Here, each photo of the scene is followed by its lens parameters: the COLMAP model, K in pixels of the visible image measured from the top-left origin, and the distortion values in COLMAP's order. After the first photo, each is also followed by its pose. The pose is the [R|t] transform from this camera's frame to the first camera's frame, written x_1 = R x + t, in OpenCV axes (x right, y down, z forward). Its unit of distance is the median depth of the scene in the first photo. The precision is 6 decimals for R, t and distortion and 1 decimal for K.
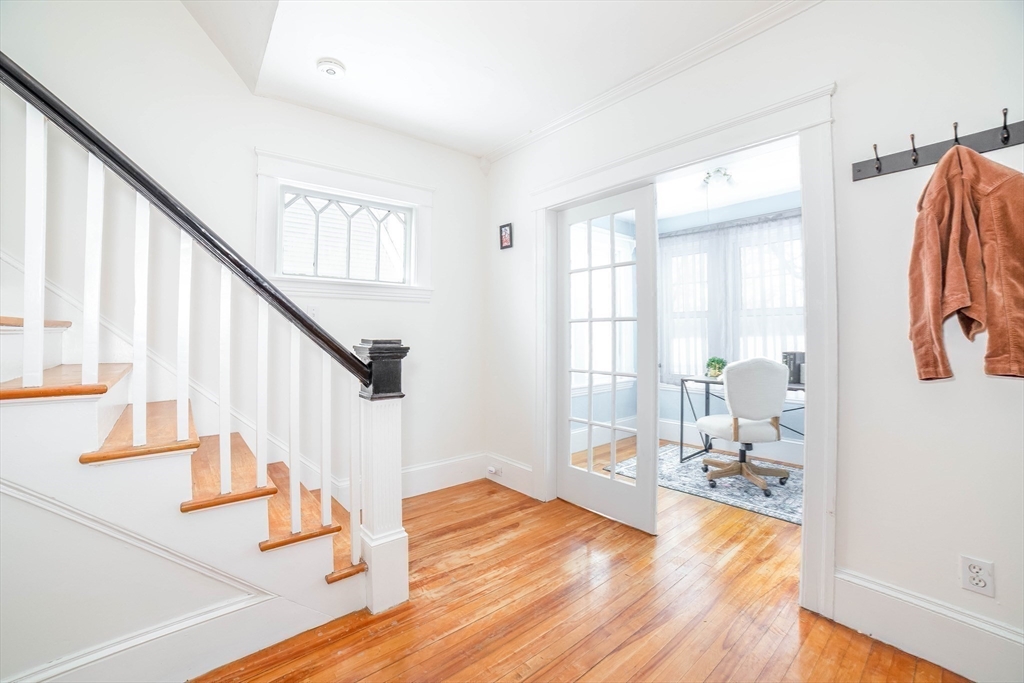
lens RADIAL K [[420.0, 0, 506.6], [0, 420.0, 331.1], [0, 0, 1]] dist [-0.106280, 0.033394]
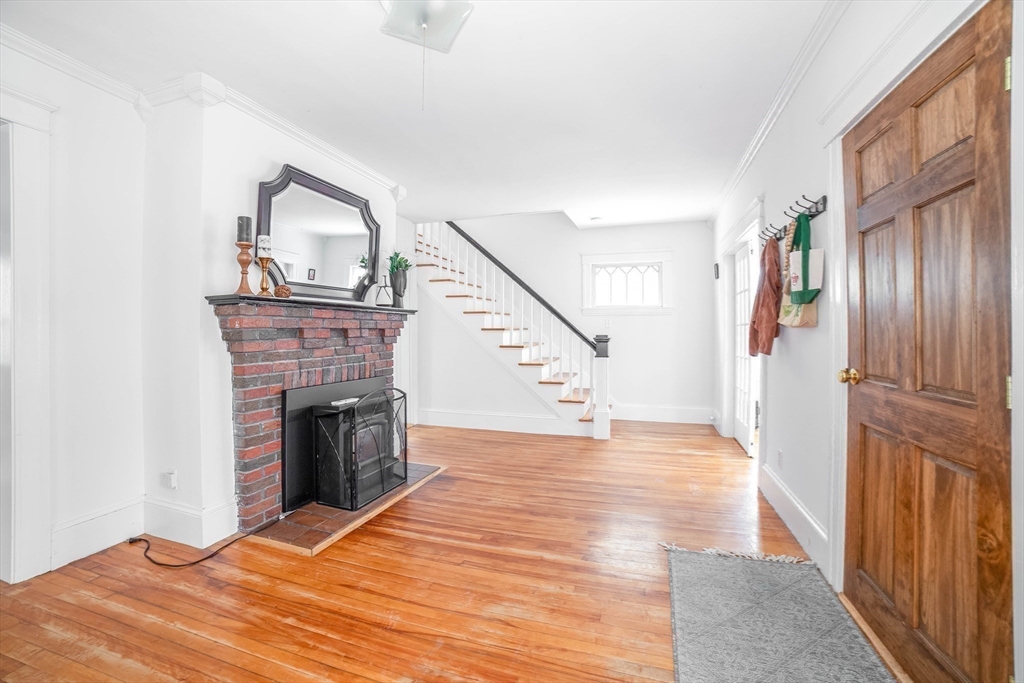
lens RADIAL K [[420.0, 0, 506.6], [0, 420.0, 331.1], [0, 0, 1]] dist [-0.106280, 0.033394]
pose [[0.532248, 0.000923, -0.846588, 1.291333], [0.004881, 0.999979, 0.004159, -0.013257], [0.846574, -0.006345, 0.532233, -0.724480]]
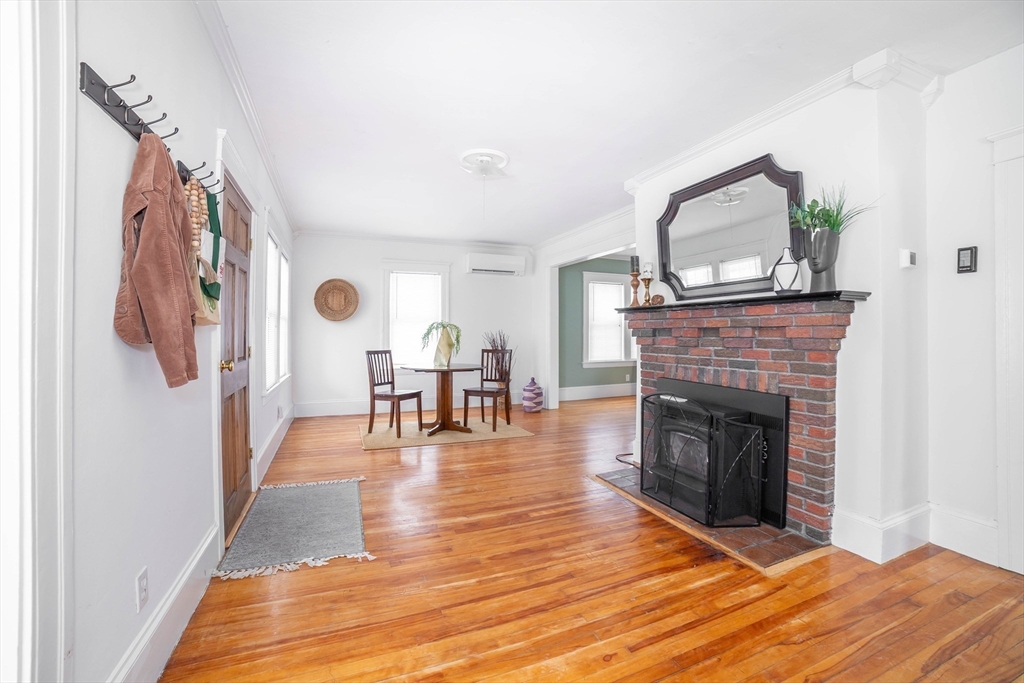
lens RADIAL K [[420.0, 0, 506.6], [0, 420.0, 331.1], [0, 0, 1]] dist [-0.106280, 0.033394]
pose [[-0.954090, 0.003379, 0.299502, 0.043403], [0.000428, 0.999951, -0.009917, 0.004422], [-0.299521, -0.009334, -0.954044, 0.970485]]
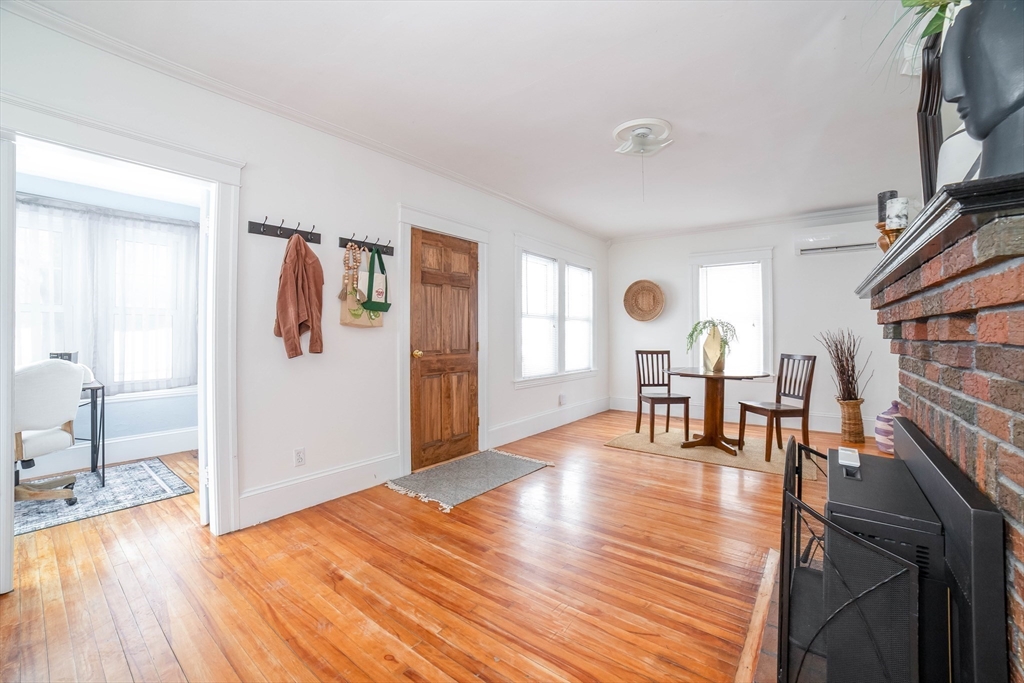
lens RADIAL K [[420.0, 0, 506.6], [0, 420.0, 331.1], [0, 0, 1]] dist [-0.106280, 0.033394]
pose [[-0.212954, 0.006454, 0.977041, -0.599065], [-0.004988, 0.999958, -0.007692, 0.004699], [-0.977049, -0.006512, -0.212913, 0.243809]]
